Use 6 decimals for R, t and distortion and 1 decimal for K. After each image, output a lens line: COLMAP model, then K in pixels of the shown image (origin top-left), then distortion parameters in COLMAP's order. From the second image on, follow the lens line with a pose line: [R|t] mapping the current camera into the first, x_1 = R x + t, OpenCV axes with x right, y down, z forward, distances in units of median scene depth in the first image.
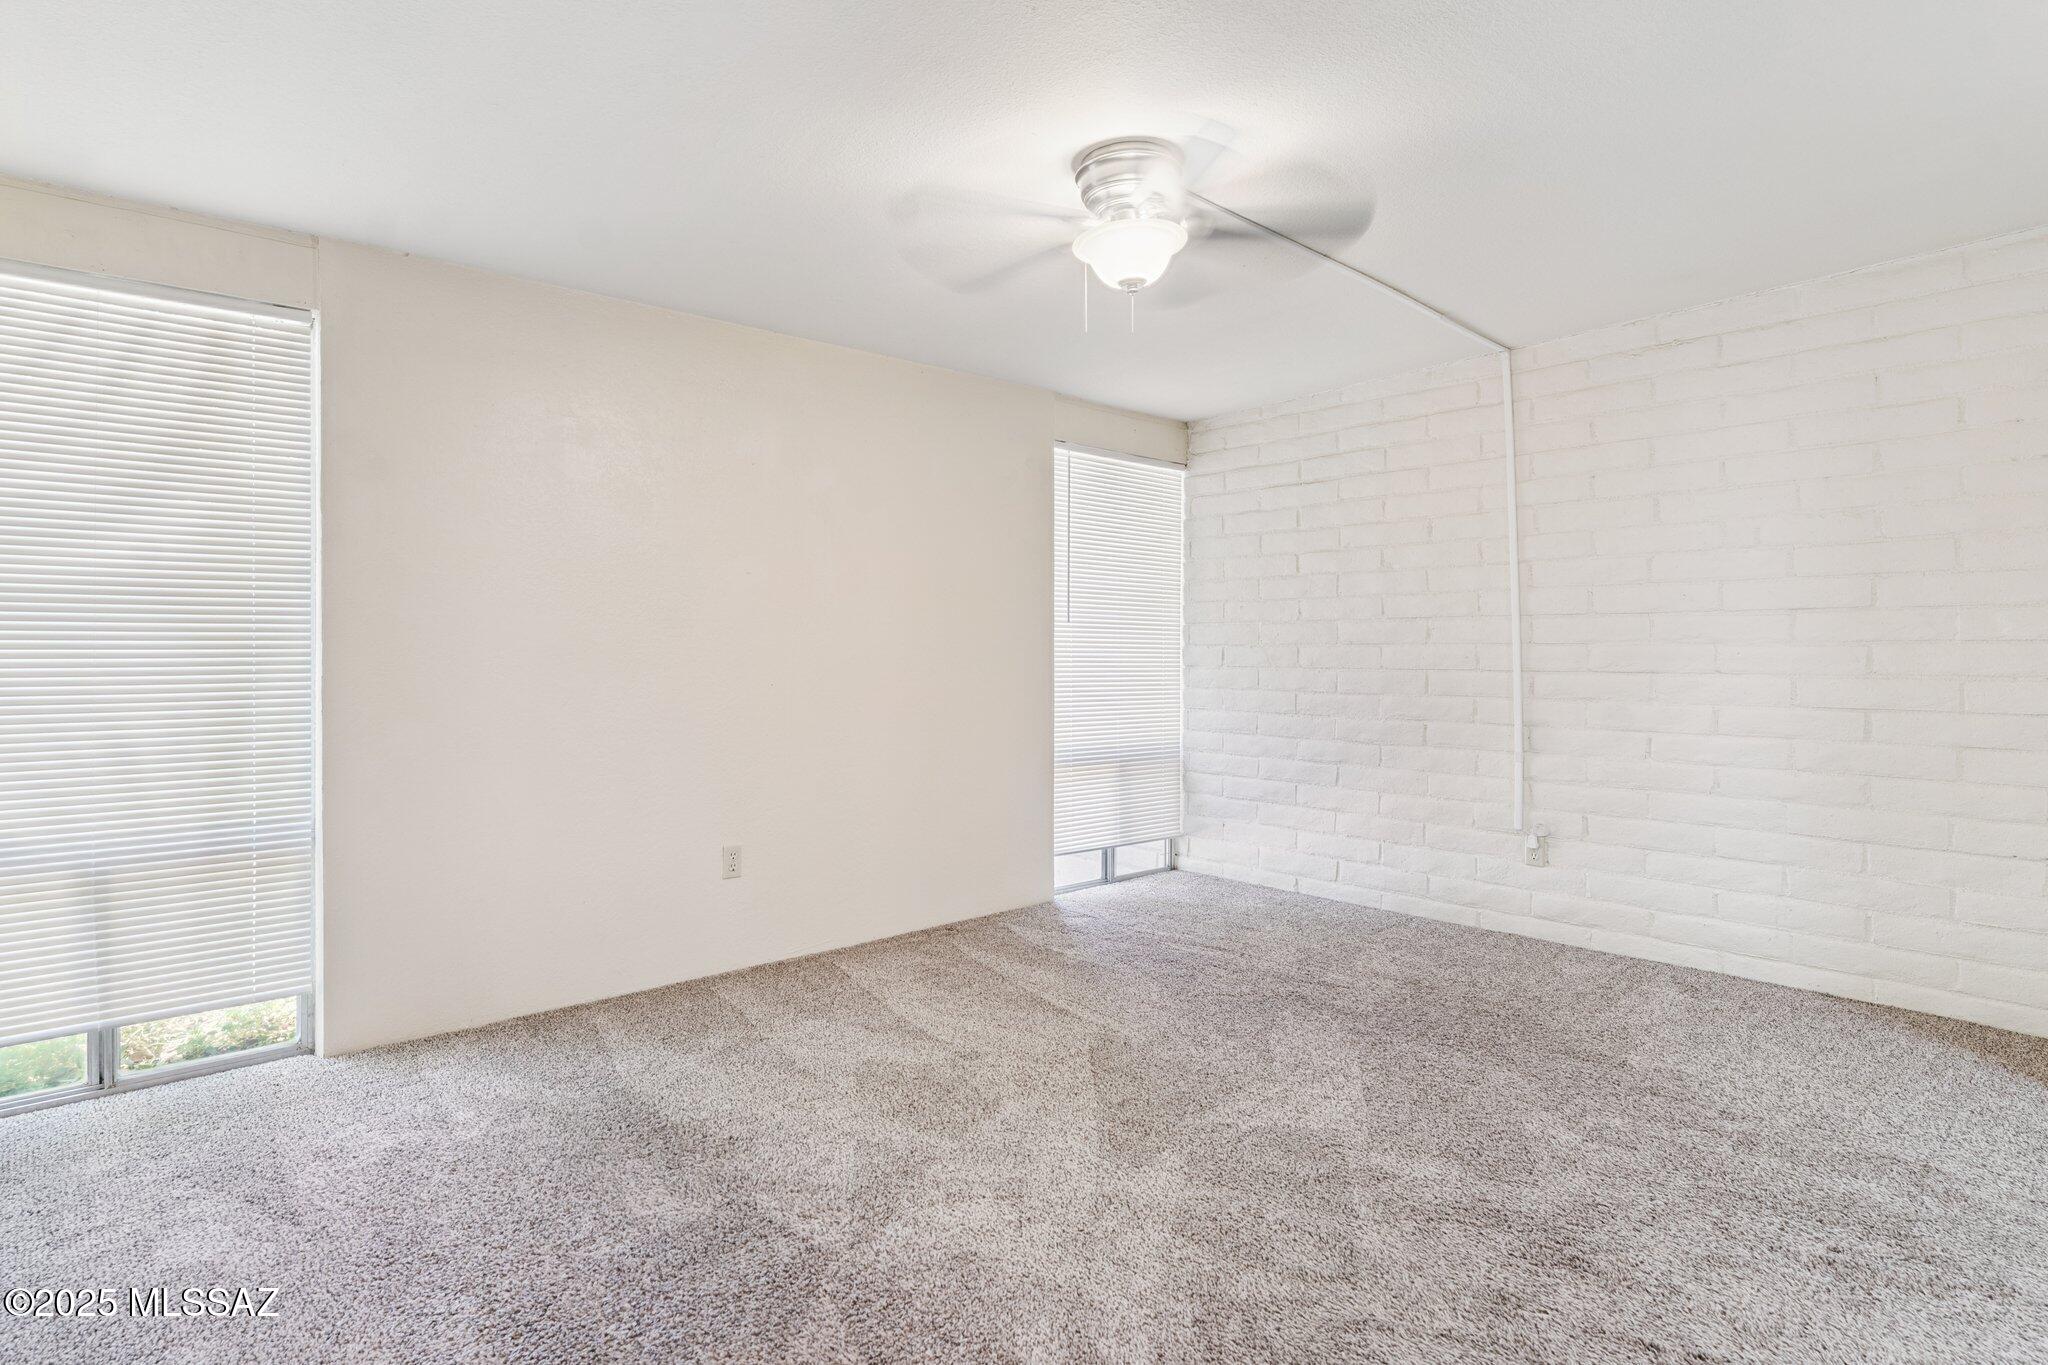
lens RADIAL K [[1031.3, 0, 1024.0], [0, 1031.3, 681.6], [0, 0, 1]] dist [-0.001428, -0.000780]
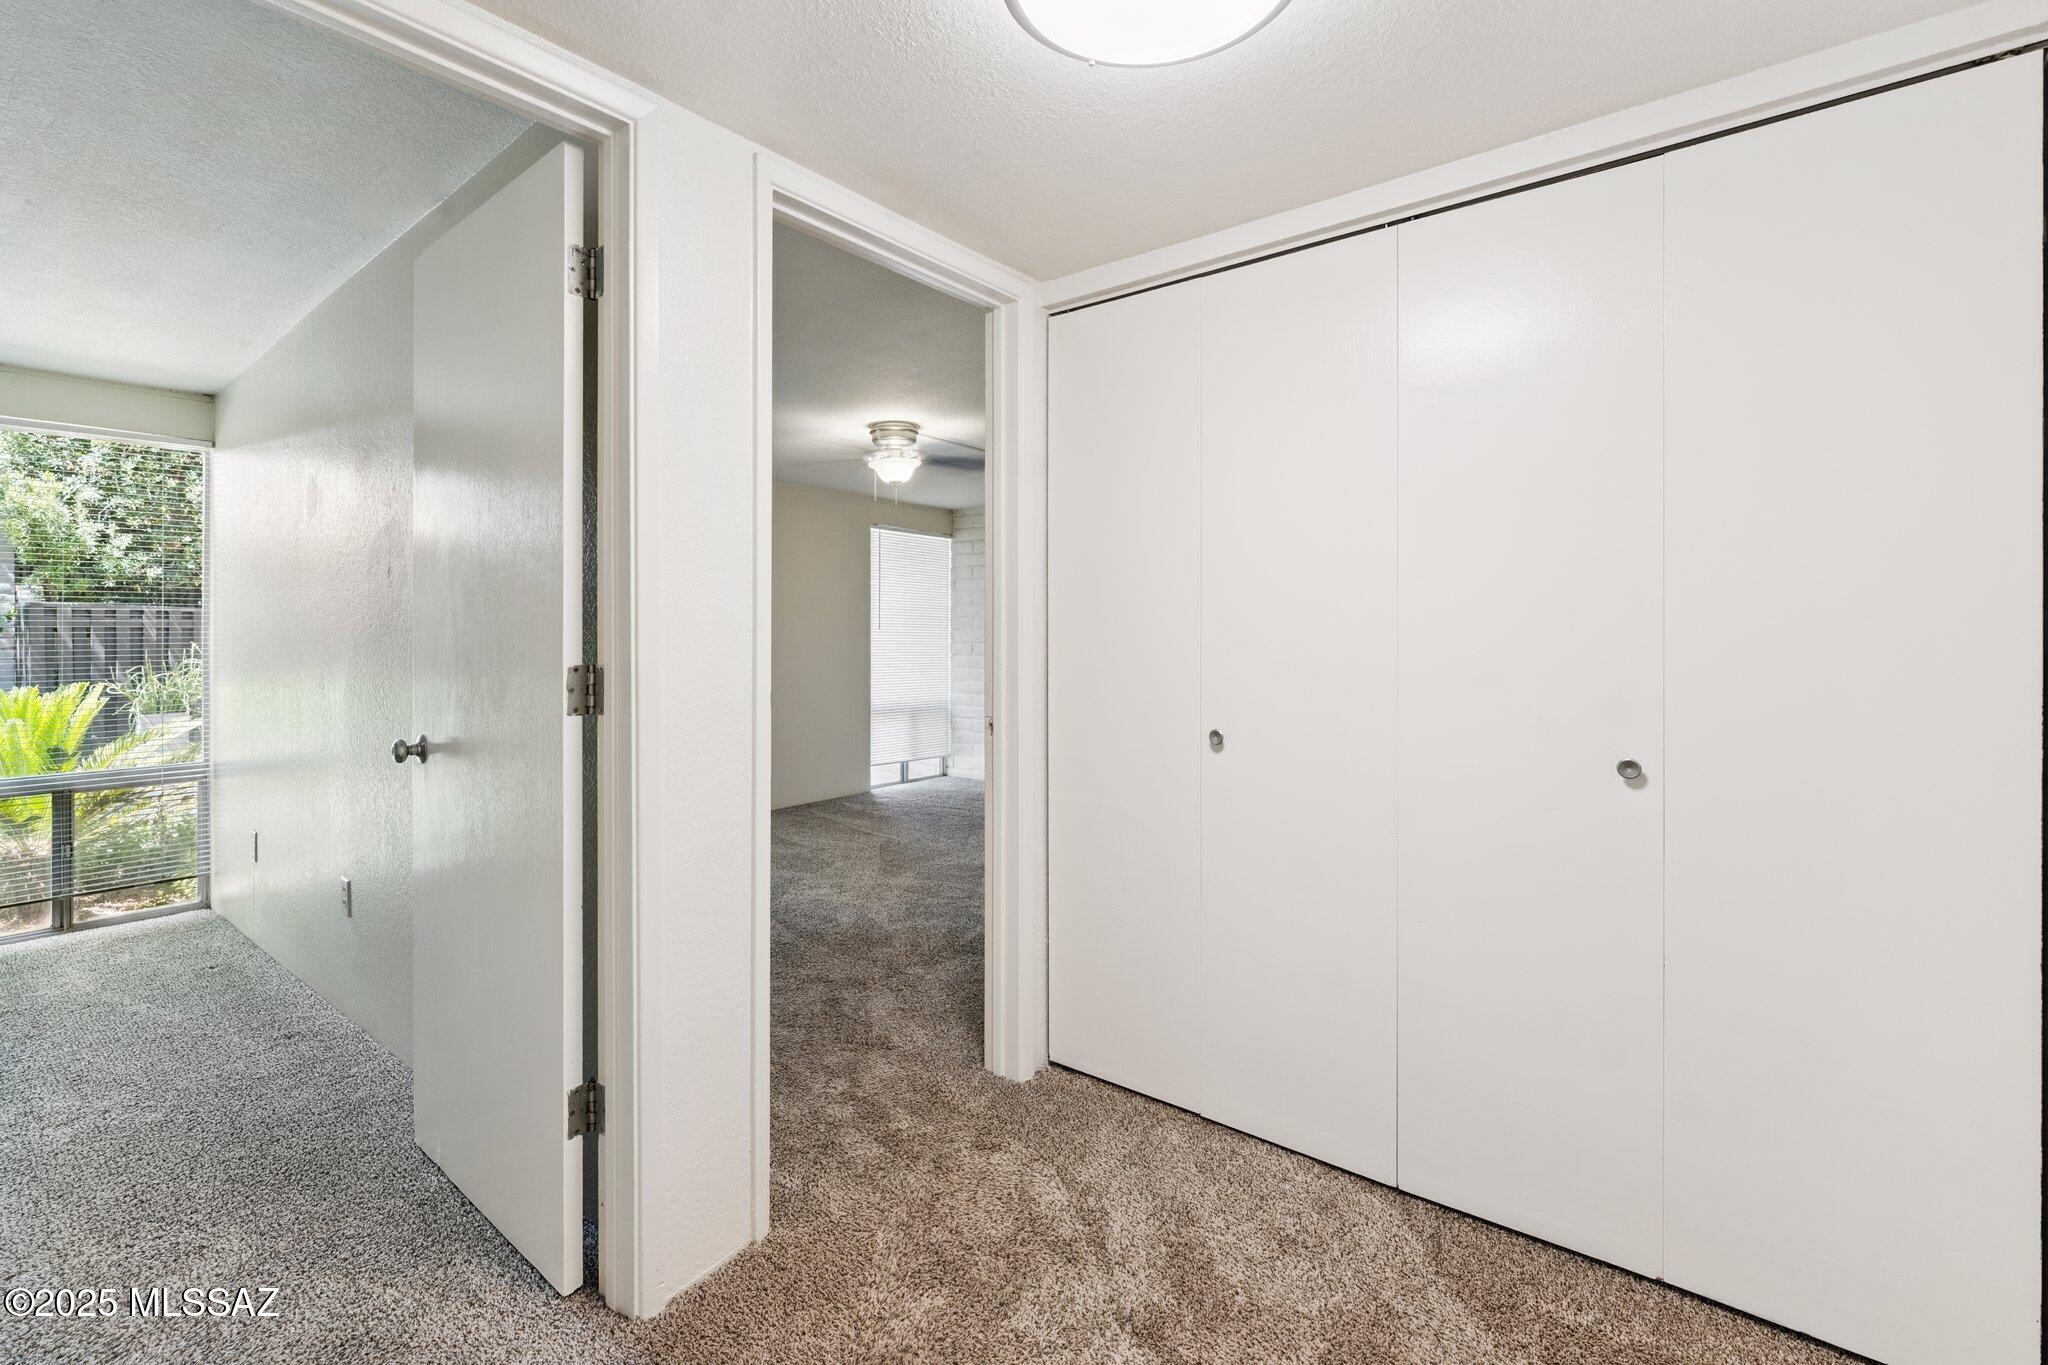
lens RADIAL K [[866.4, 0, 1020.1], [0, 866.4, 664.4], [0, 0, 1]] dist [-0.003549, 0.000152]
pose [[0.985283, -0.000058, 0.170933, 0.026456], [-0.000797, 0.999988, 0.004935, -0.006596], [-0.170931, -0.004999, 0.985270, -0.443164]]
